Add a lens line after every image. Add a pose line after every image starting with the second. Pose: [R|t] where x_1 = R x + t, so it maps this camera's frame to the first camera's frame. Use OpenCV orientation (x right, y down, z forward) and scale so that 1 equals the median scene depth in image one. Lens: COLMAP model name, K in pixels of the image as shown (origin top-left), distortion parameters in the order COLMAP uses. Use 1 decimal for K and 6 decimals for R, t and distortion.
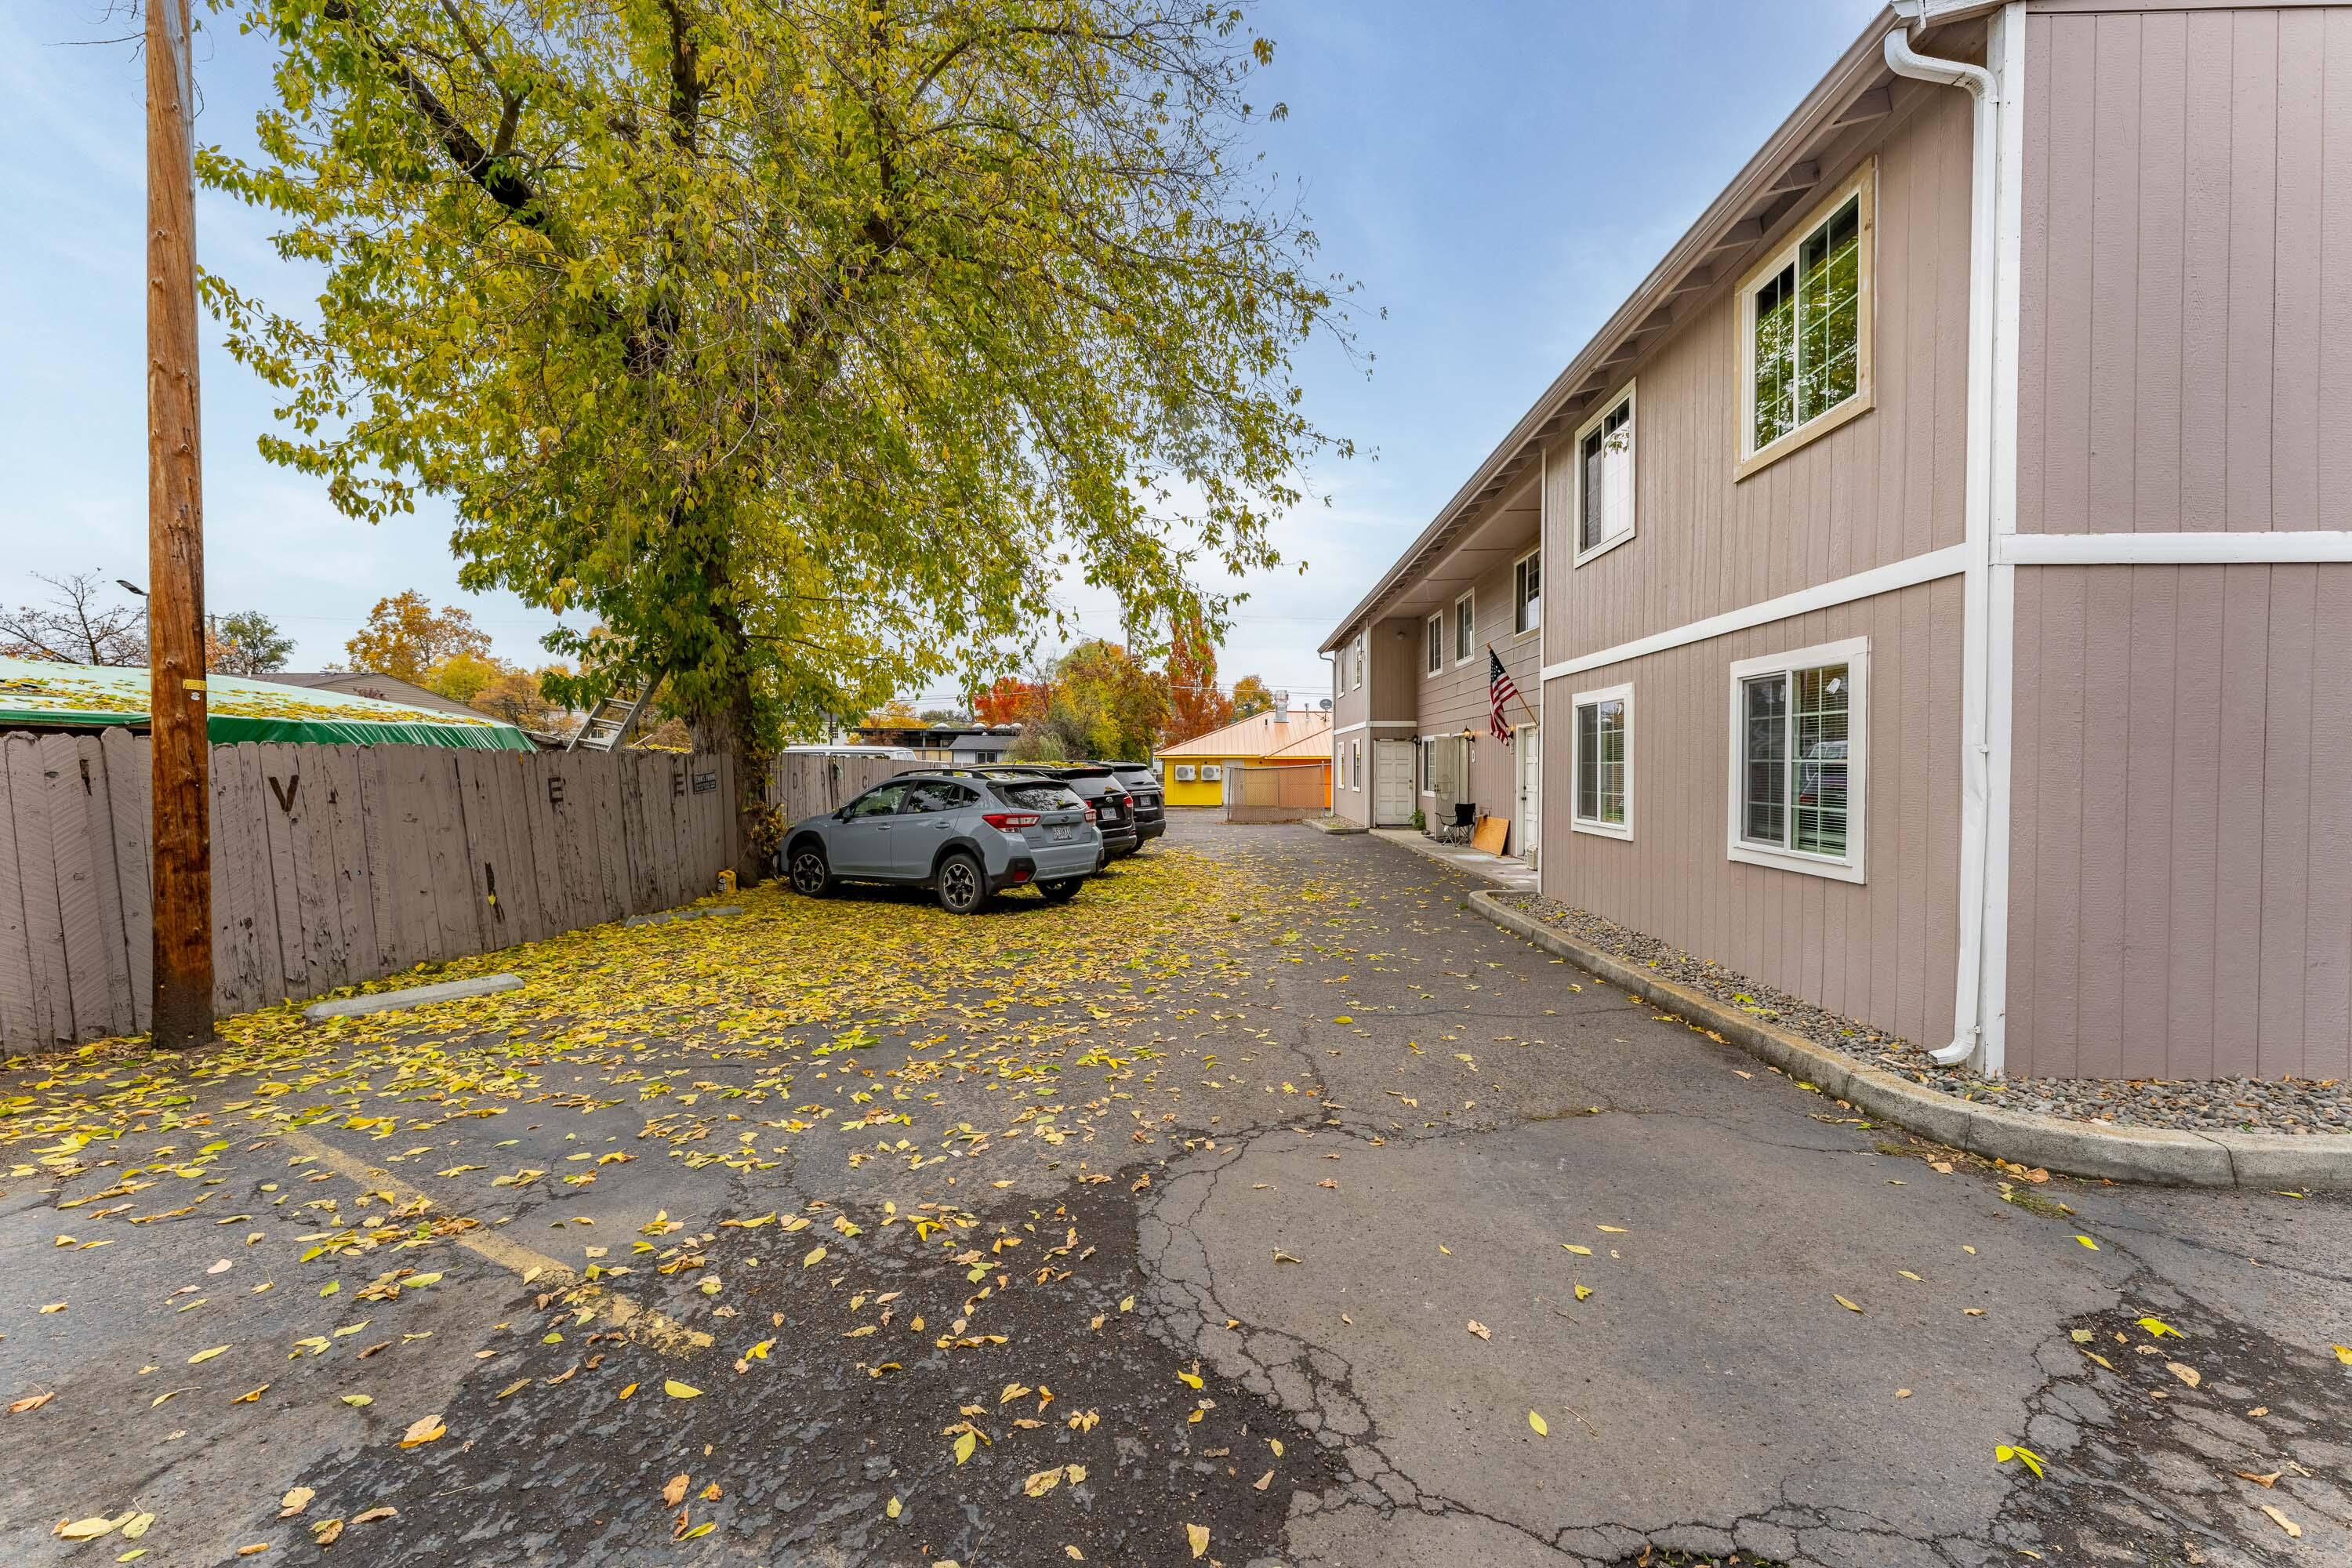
lens RADIAL K [[932.3, 0, 1176.8], [0, 932.3, 778.6], [0, 0, 1]] dist [-0.001671, -0.000153]
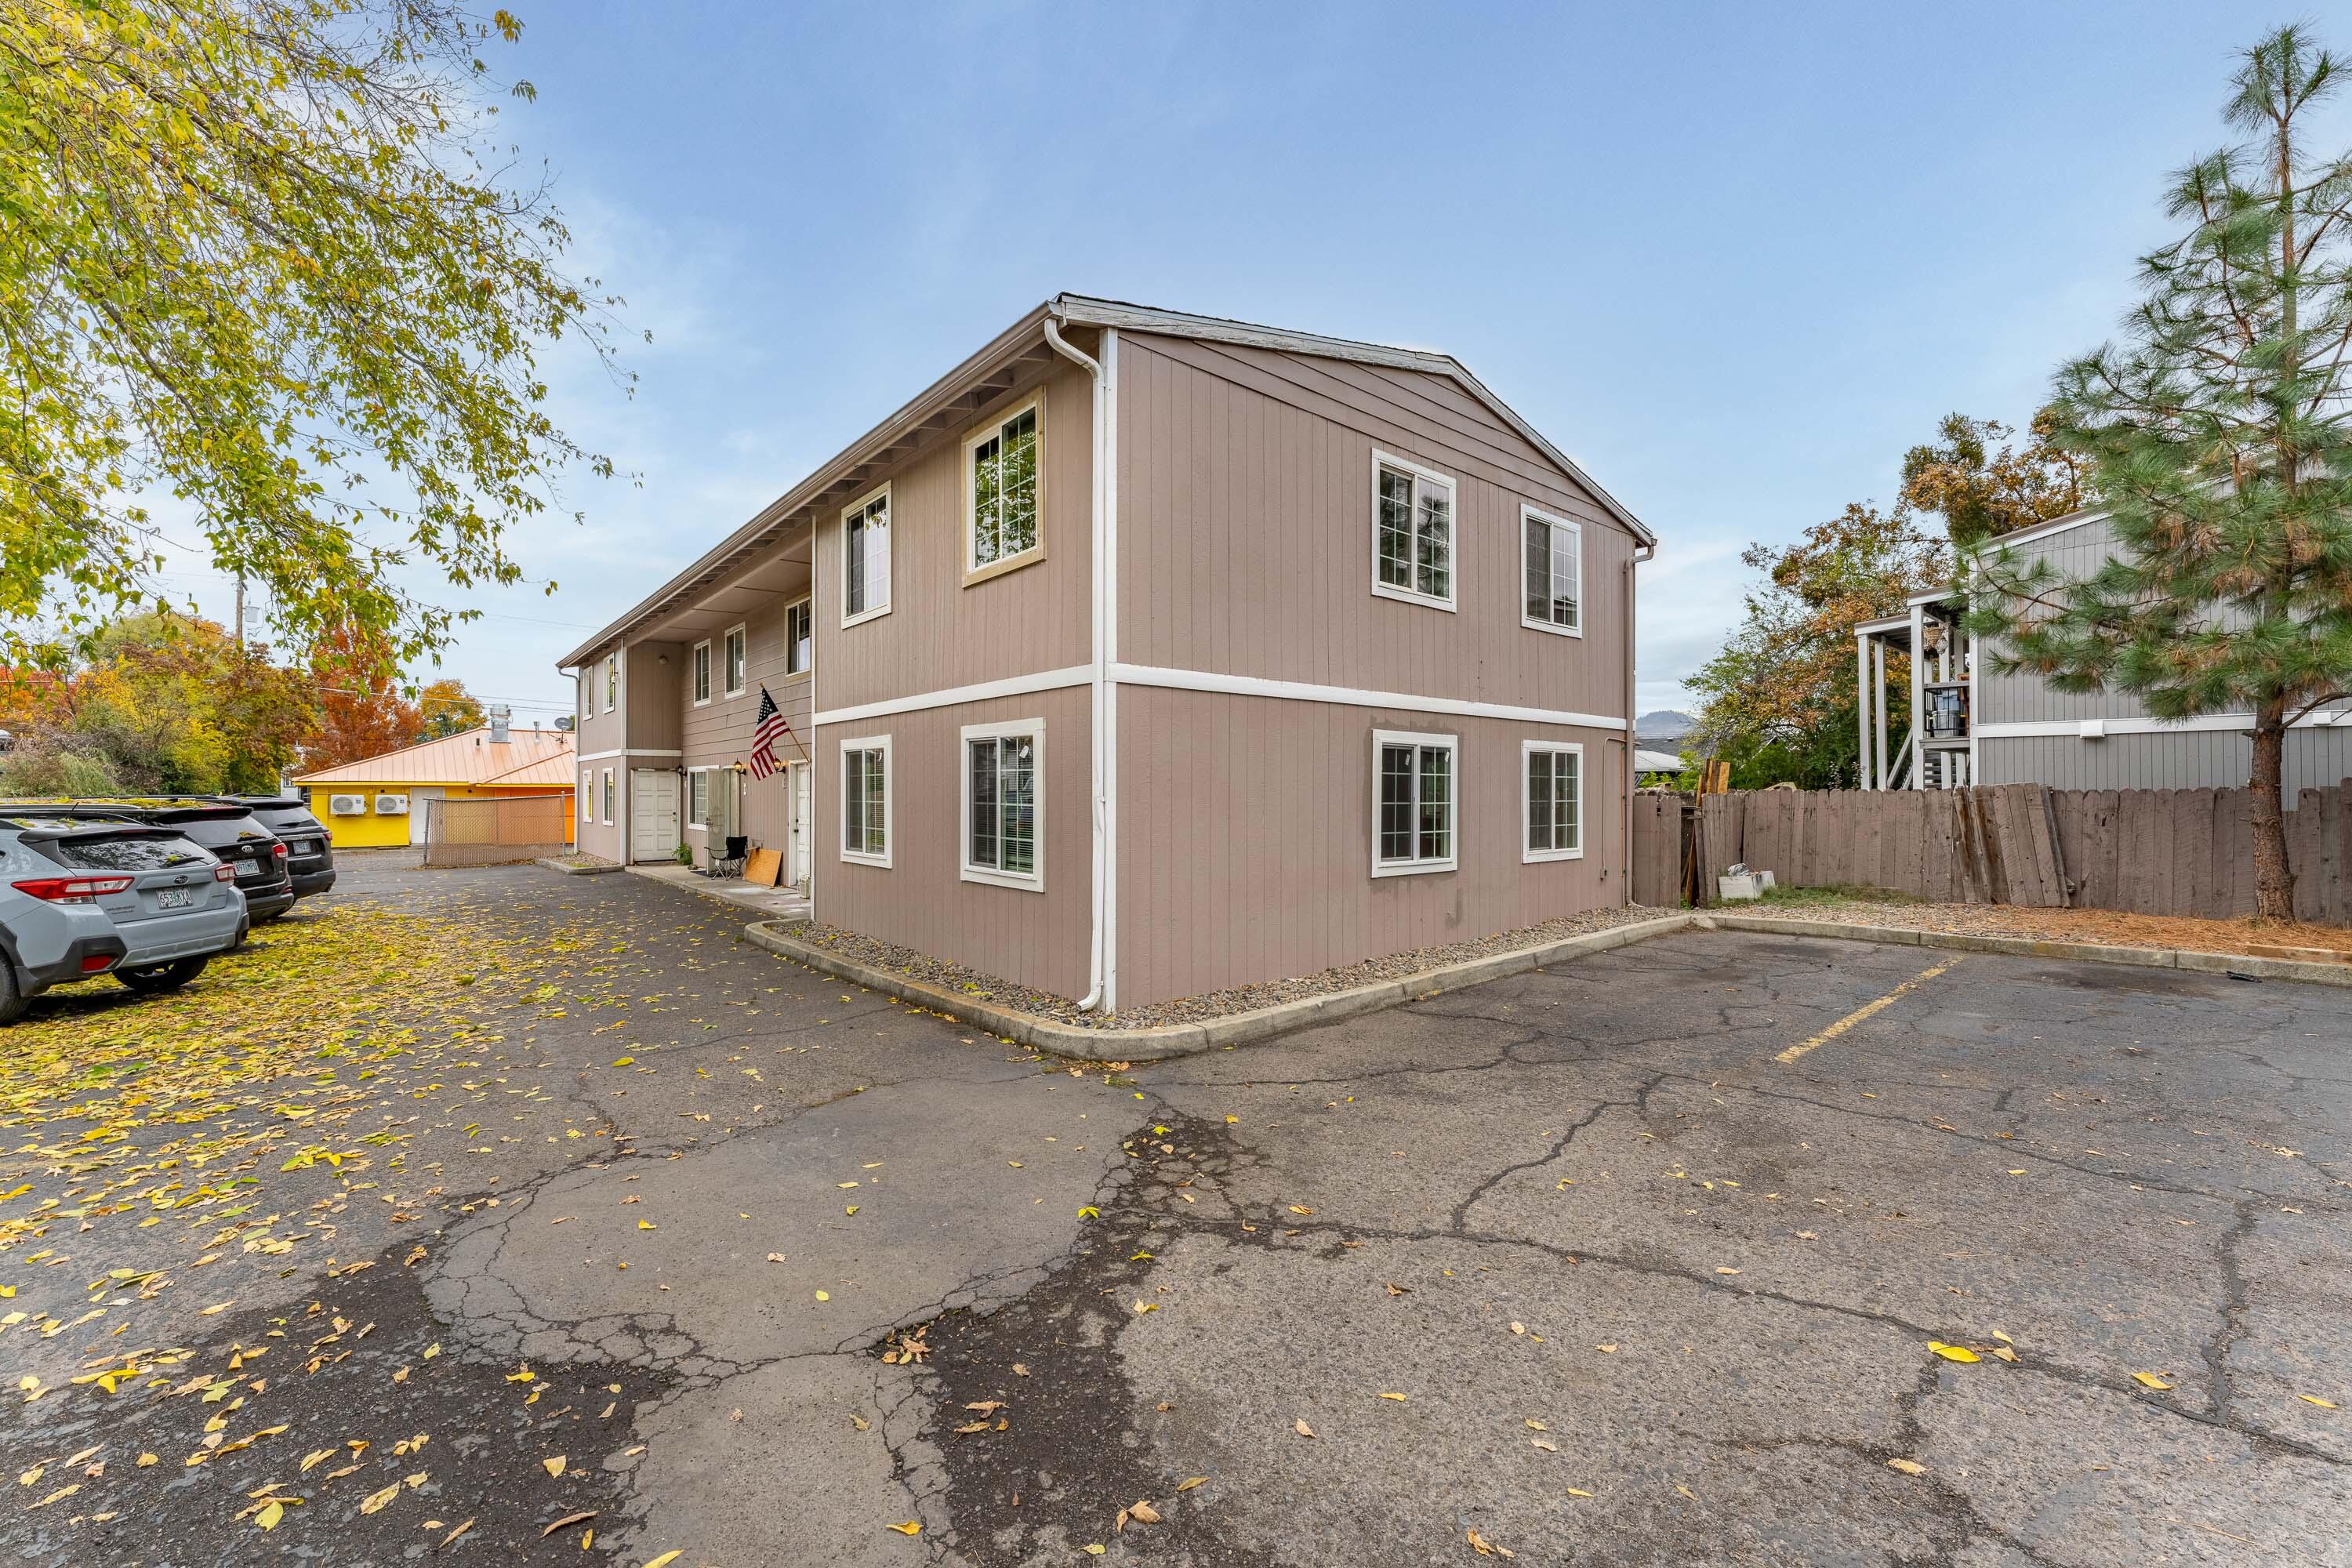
lens RADIAL K [[931.9, 0, 1172.0], [0, 931.9, 793.1], [0, 0, 1]] dist [-0.002709, -0.000454]
pose [[0.736483, -0.002120, 0.676452, -0.068612], [0.009967, 0.999921, -0.007718, -0.022547], [-0.676382, 0.012427, 0.736446, -0.160514]]
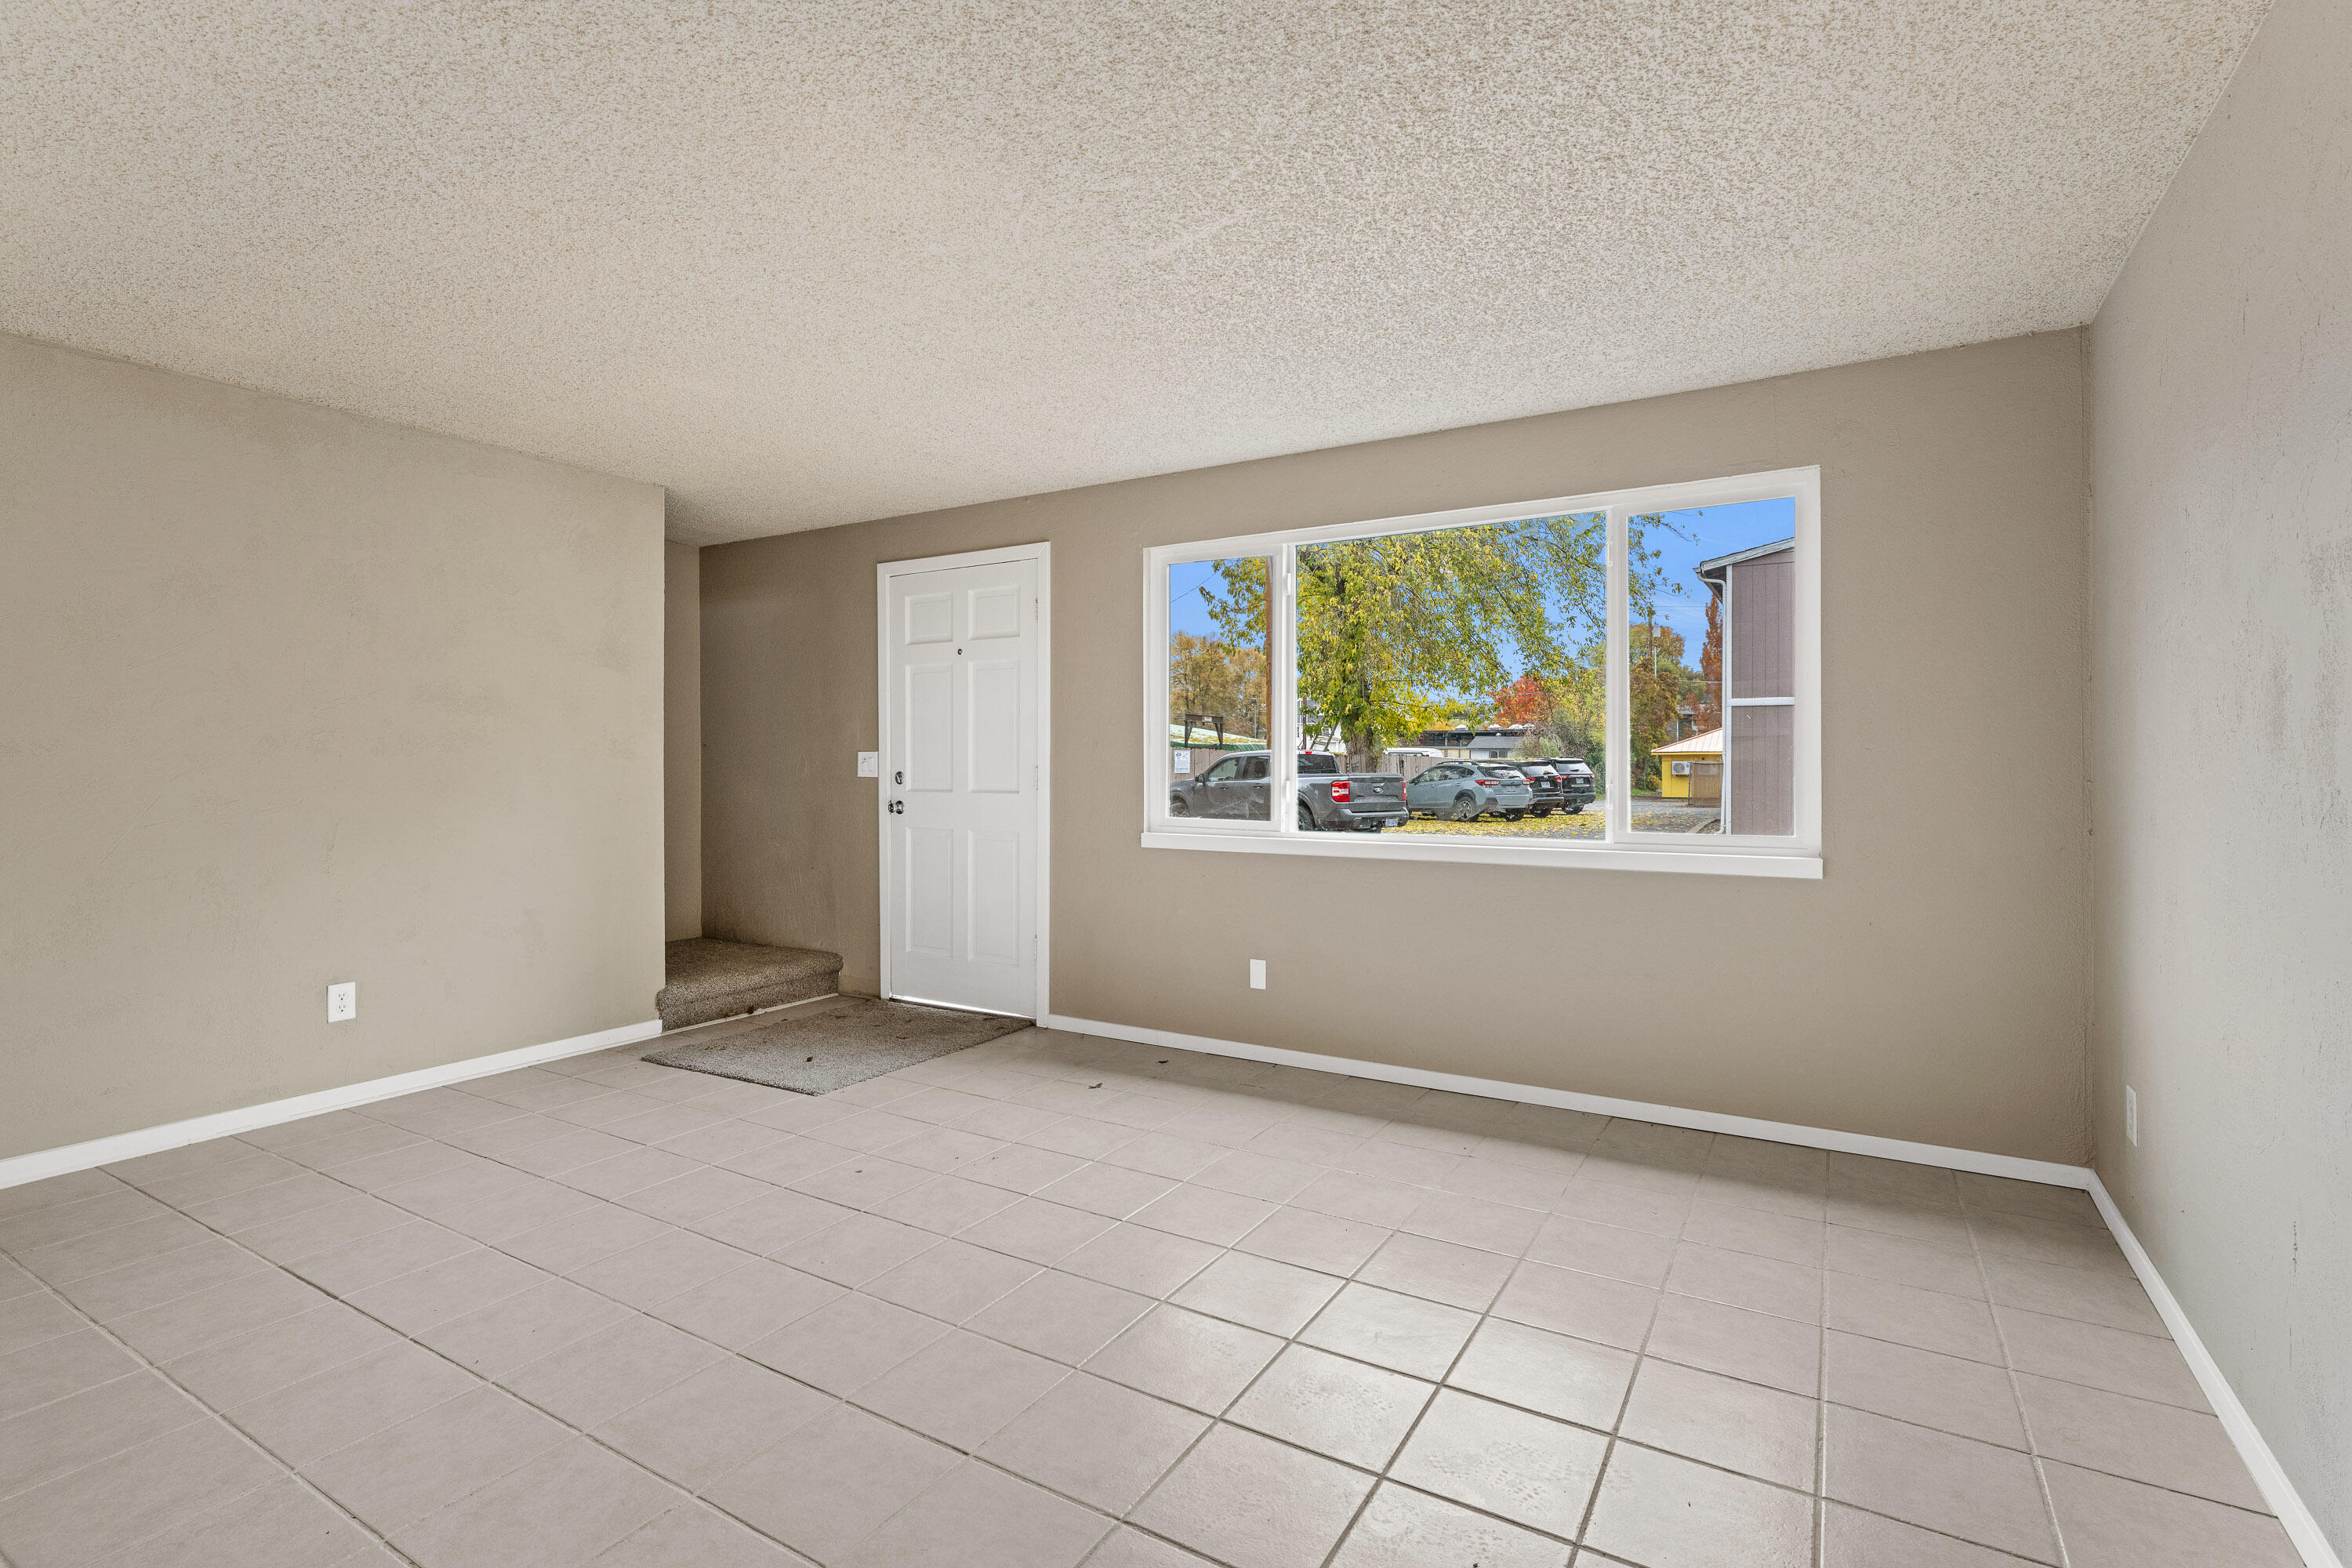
lens RADIAL K [[1099.0, 0, 1178.5], [0, 1099.0, 756.8], [0, 0, 1]] dist [0.001419, 0.000142]
pose [[0.877669, -0.003496, -0.479254, 0.820893], [-0.006335, 0.999801, -0.018895, 0.065689], [0.479225, 0.019620, 0.877473, -3.173344]]
